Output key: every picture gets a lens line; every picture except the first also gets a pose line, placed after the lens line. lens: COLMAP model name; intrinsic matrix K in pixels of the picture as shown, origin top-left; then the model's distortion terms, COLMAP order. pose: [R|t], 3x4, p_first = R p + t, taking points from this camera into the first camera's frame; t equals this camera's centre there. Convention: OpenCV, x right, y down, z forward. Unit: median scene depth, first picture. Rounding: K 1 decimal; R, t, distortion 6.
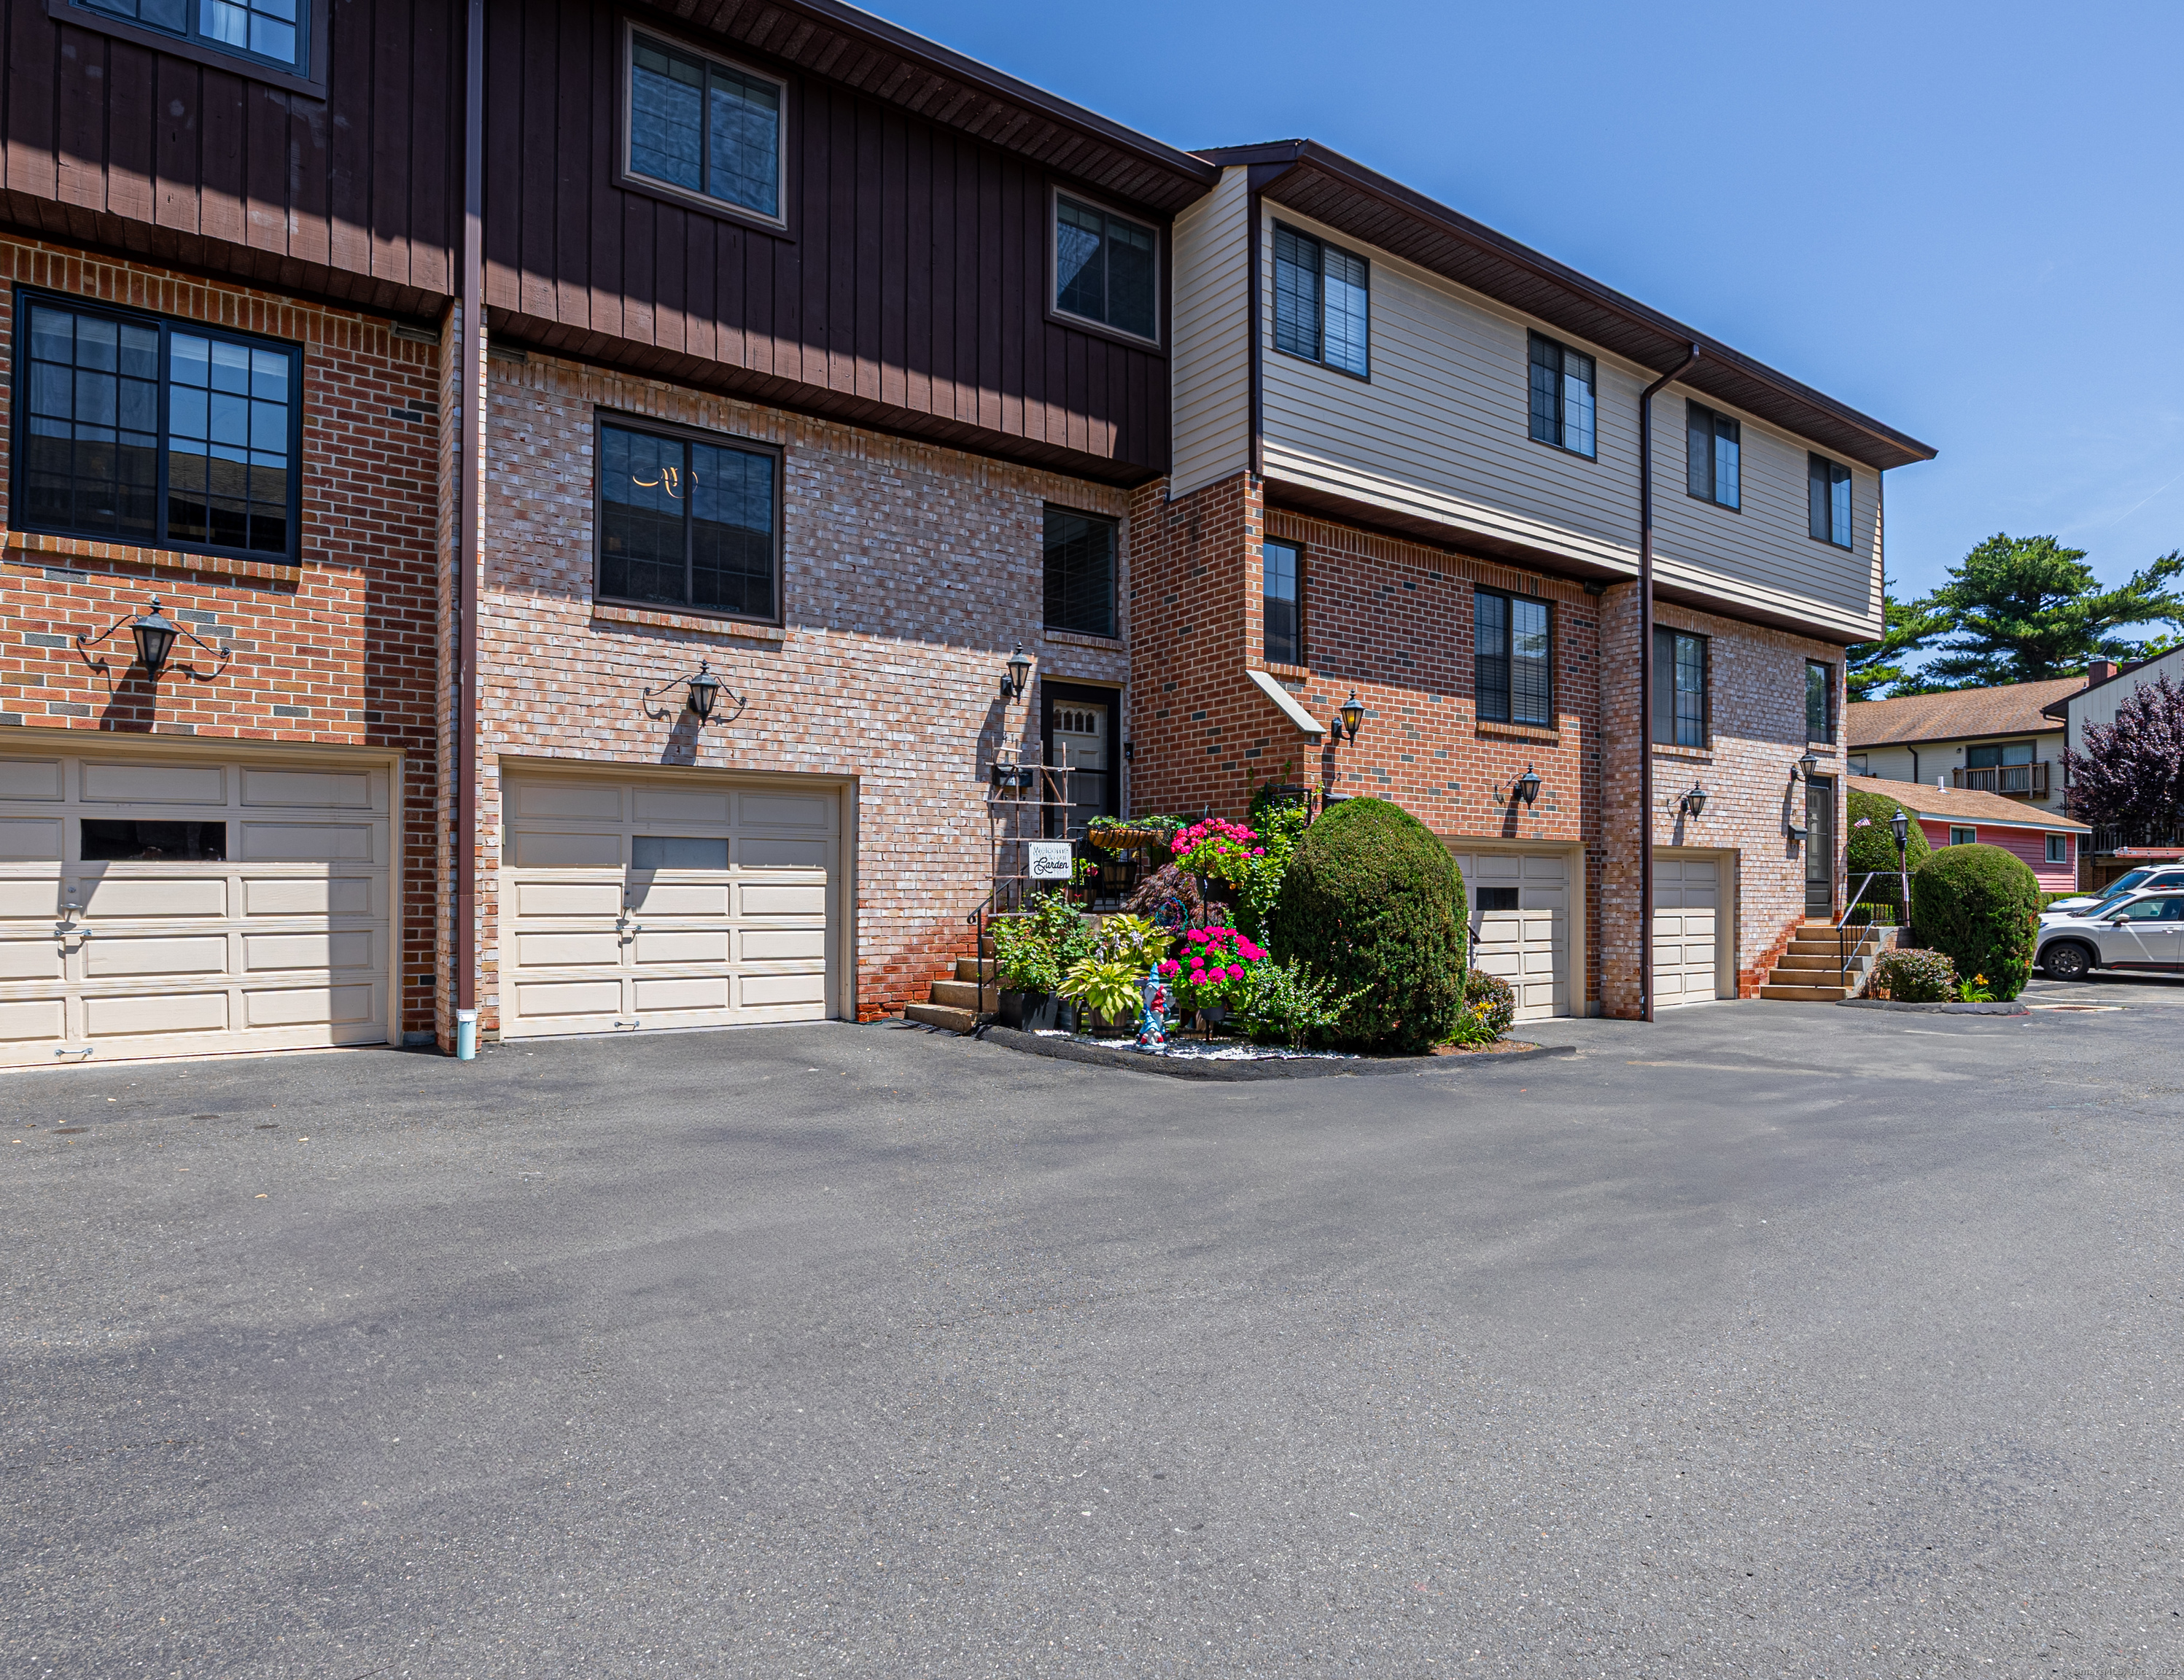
lens RADIAL K [[1260.8, 0, 1093.9], [0, 1260.8, 882.8], [0, 0, 1]] dist [-0.005746, -0.002231]
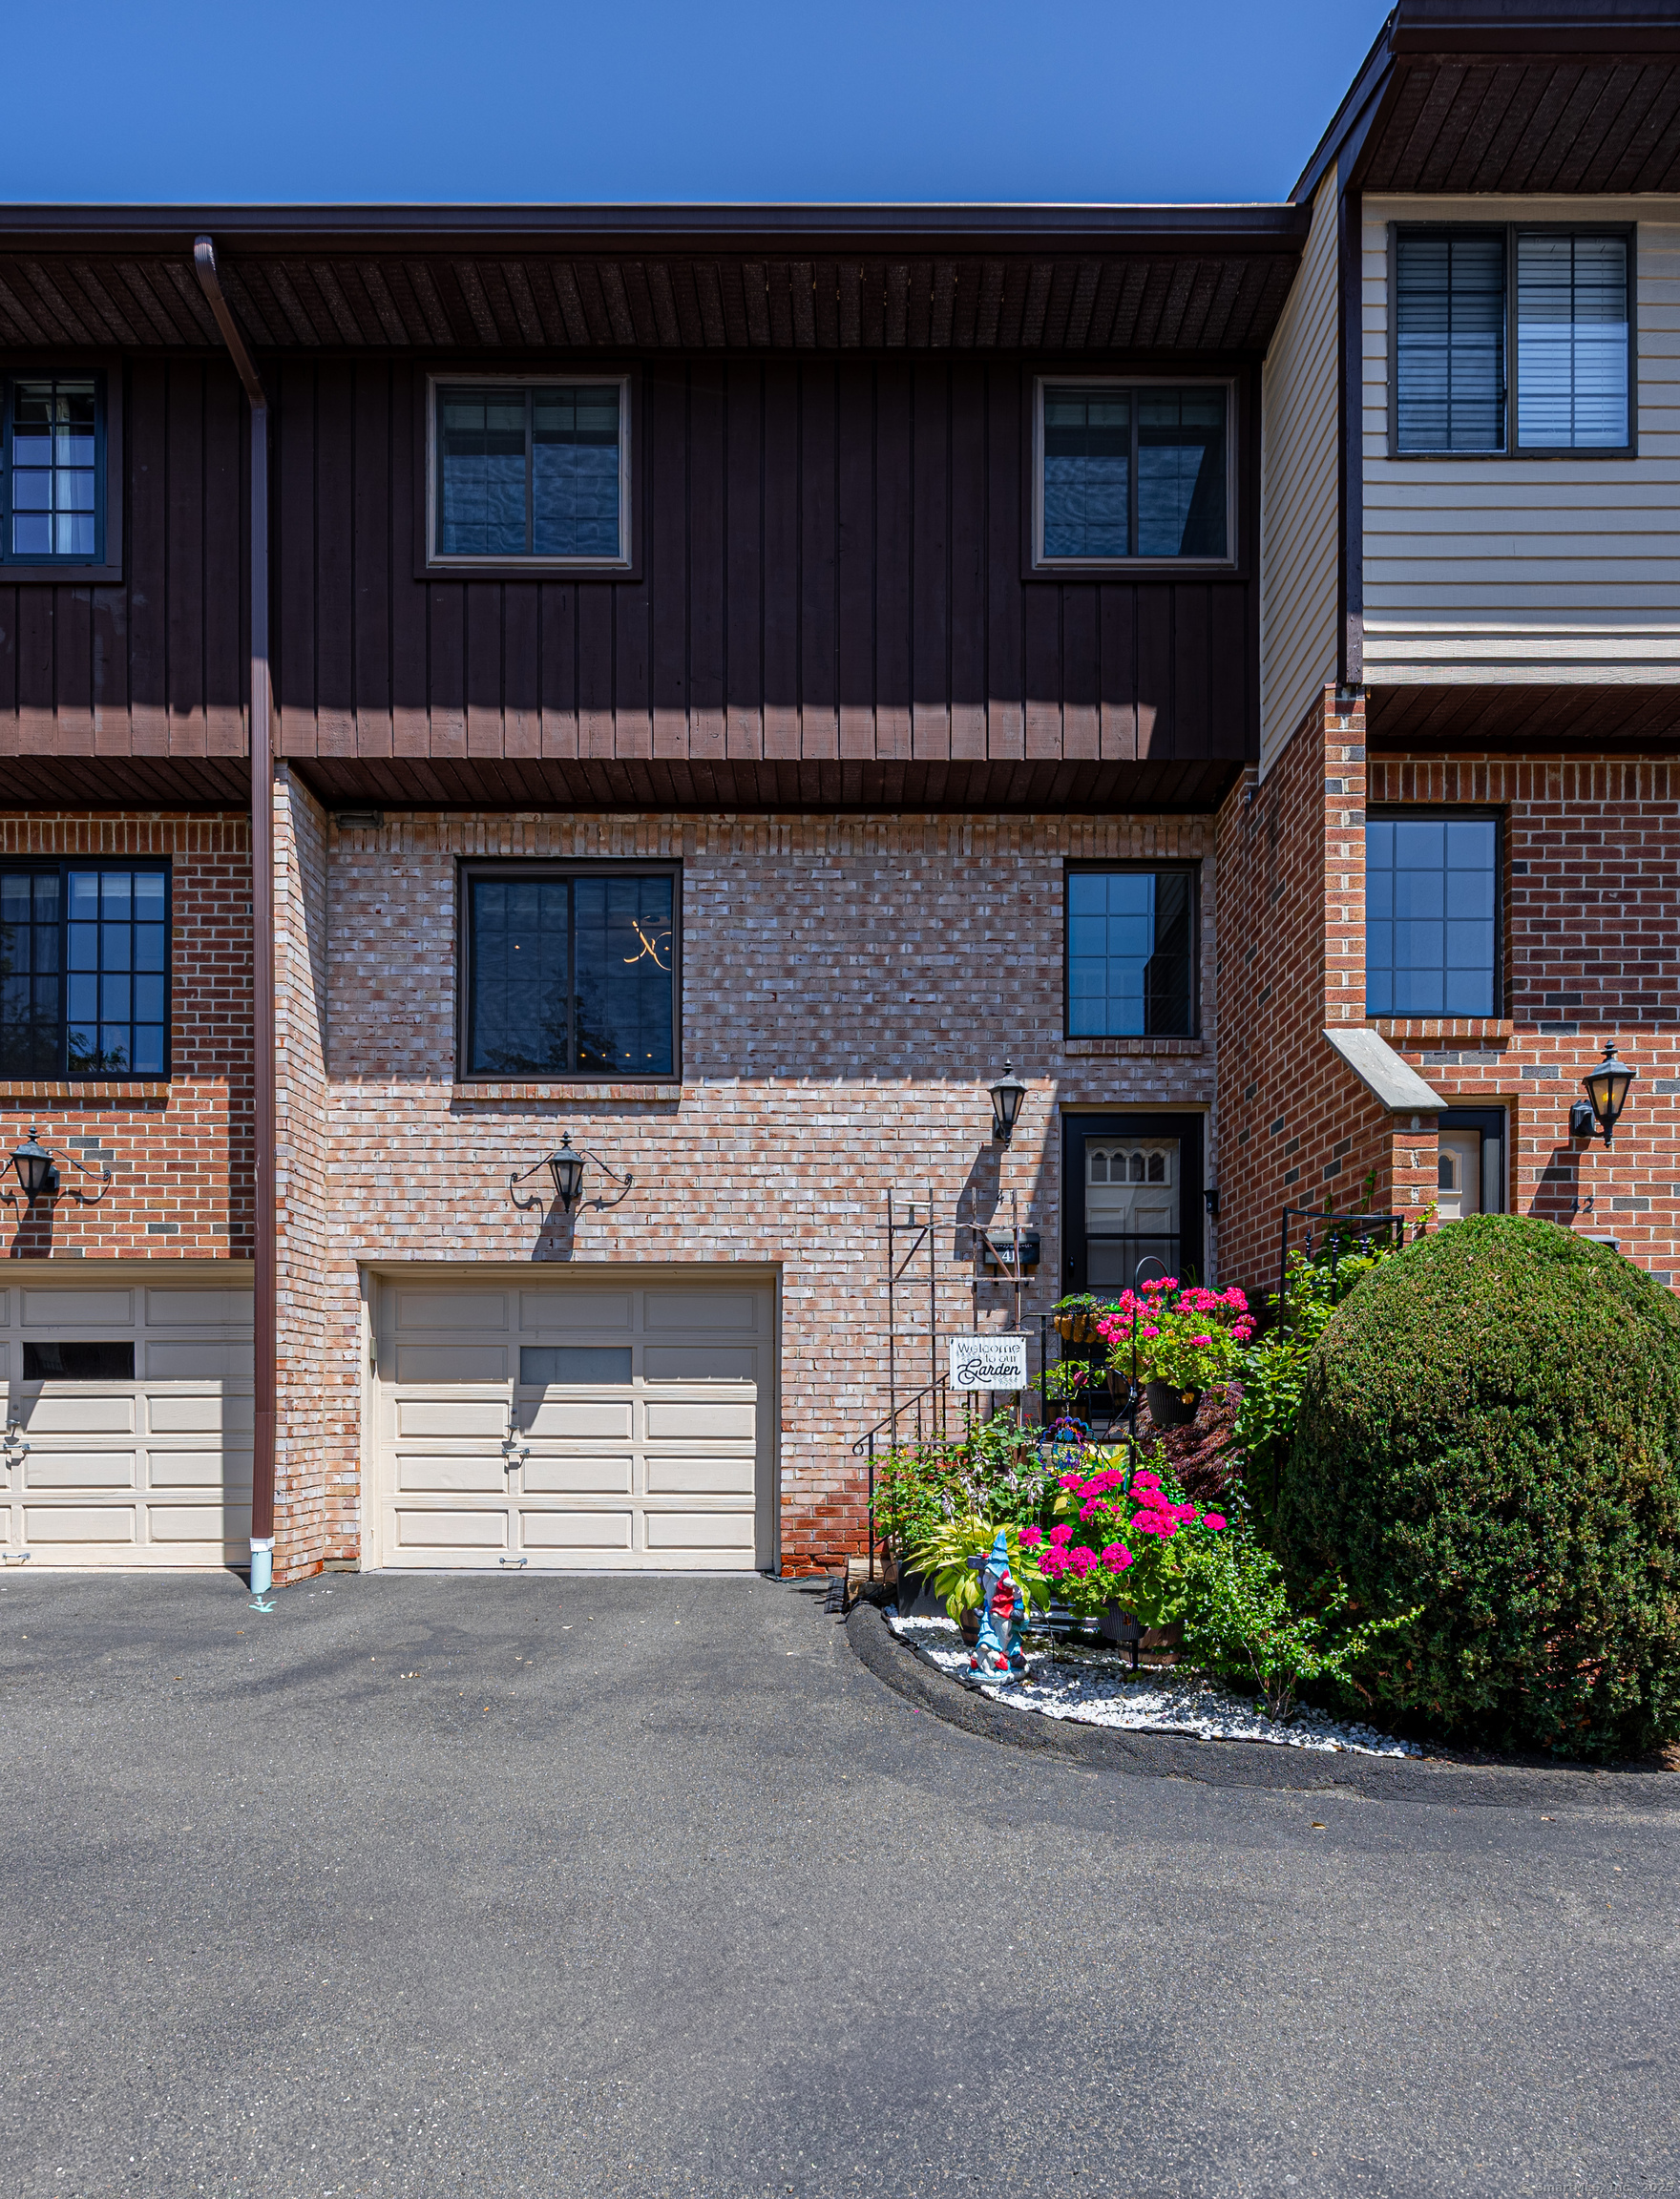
lens RADIAL K [[1112.0, 0, 843.3], [0, 1112.0, 1413.4], [0, 0, 1]] dist [0.005820, -0.000802]
pose [[0.813375, -0.000037, -0.581739, 0.253714], [0.002284, 0.999992, 0.003130, 0.007074], [0.581735, -0.003874, 0.813369, 0.477879]]
